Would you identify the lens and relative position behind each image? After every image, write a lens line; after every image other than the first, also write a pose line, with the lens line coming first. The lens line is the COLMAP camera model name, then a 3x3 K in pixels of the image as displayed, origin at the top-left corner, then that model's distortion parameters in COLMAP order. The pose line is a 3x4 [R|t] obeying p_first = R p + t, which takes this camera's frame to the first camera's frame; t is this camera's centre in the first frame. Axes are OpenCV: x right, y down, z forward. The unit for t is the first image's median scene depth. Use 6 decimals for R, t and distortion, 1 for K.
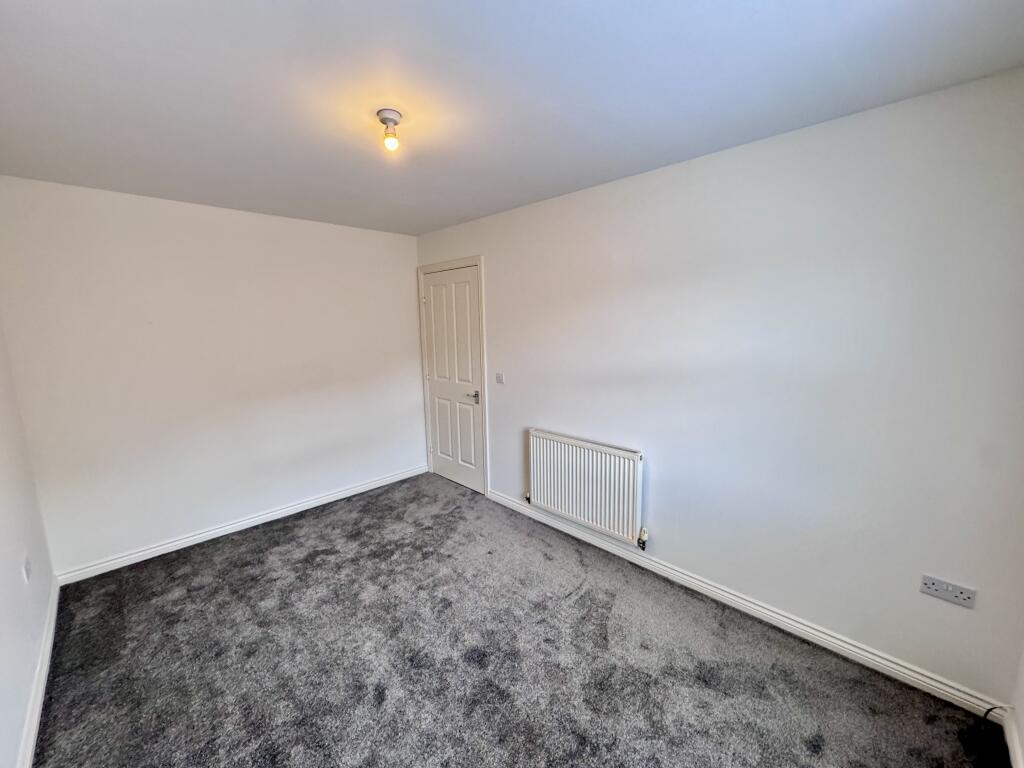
lens RADIAL K [[414.0, 0, 512.0], [0, 414.0, 384.0], [0, 0, 1]] dist [0.000871, 0.000170]
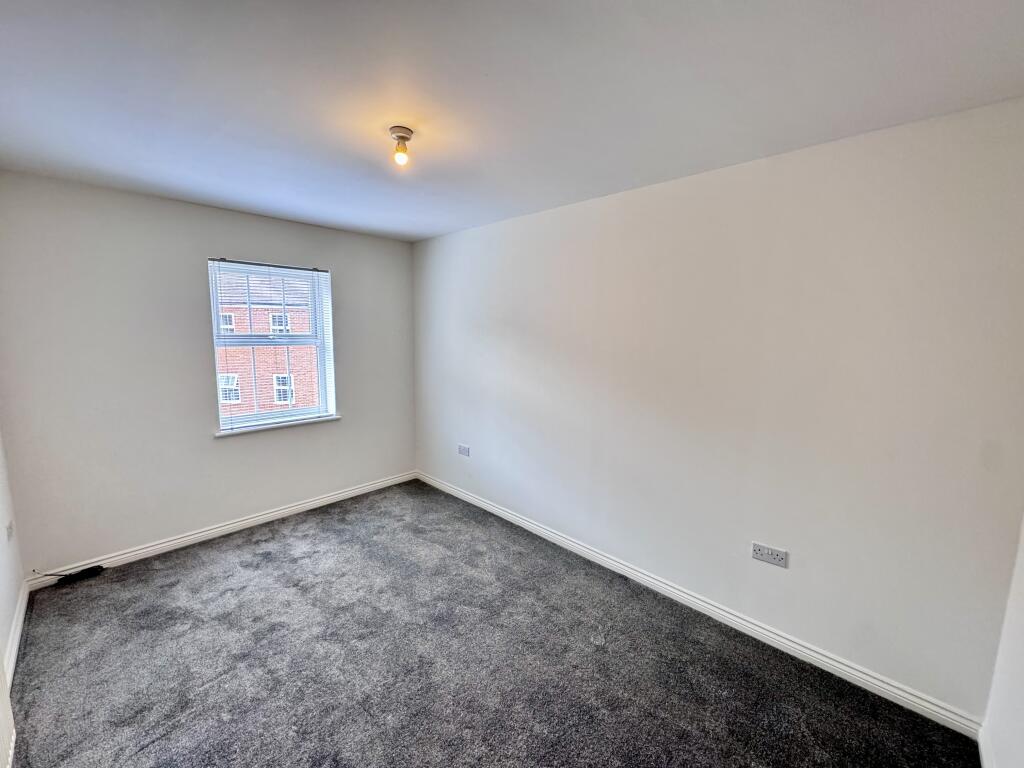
lens RADIAL K [[400.1, 0, 524.6], [0, 400.1, 382.3], [0, 0, 1]] dist [-0.002306, -0.000365]
pose [[-0.998621, 0.008094, -0.051867, -0.288026], [-0.006676, 0.960436, 0.278422, -0.171563], [0.052069, 0.278384, -0.959057, 1.128271]]
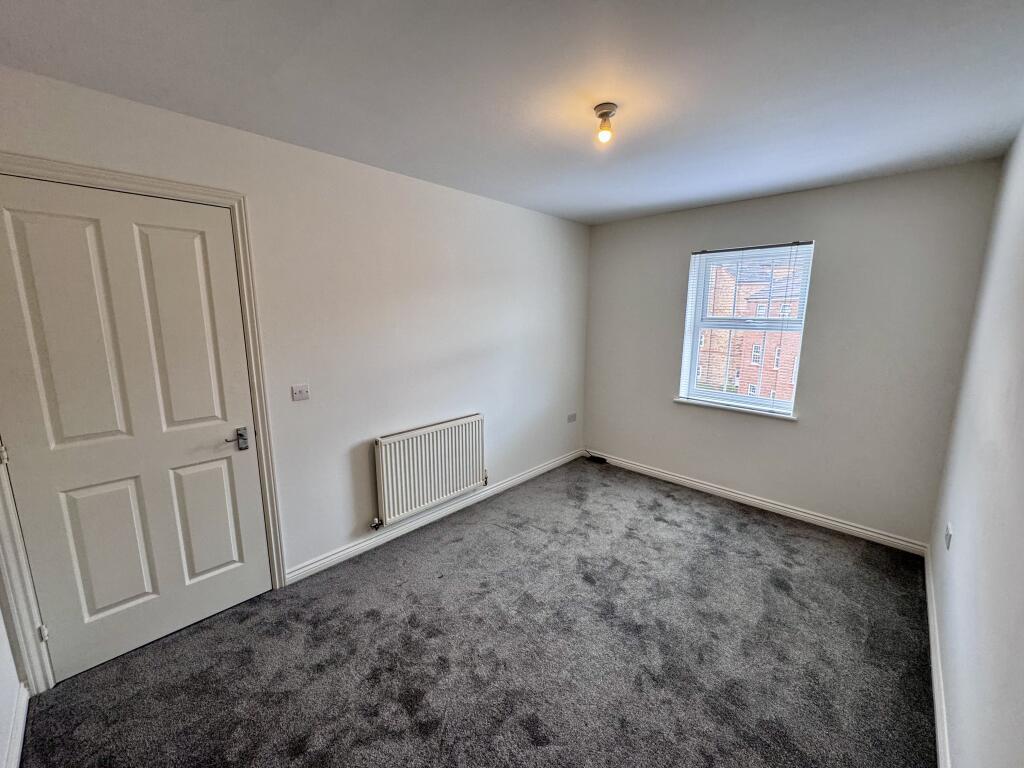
lens RADIAL K [[414.0, 0, 512.0], [0, 414.0, 384.0], [0, 0, 1]] dist [0.000871, 0.000170]
pose [[-0.040908, -0.162146, 0.985919, -0.747222], [0.143057, 0.975628, 0.166389, -0.097046], [-0.988869, 0.147850, -0.016715, 0.710454]]
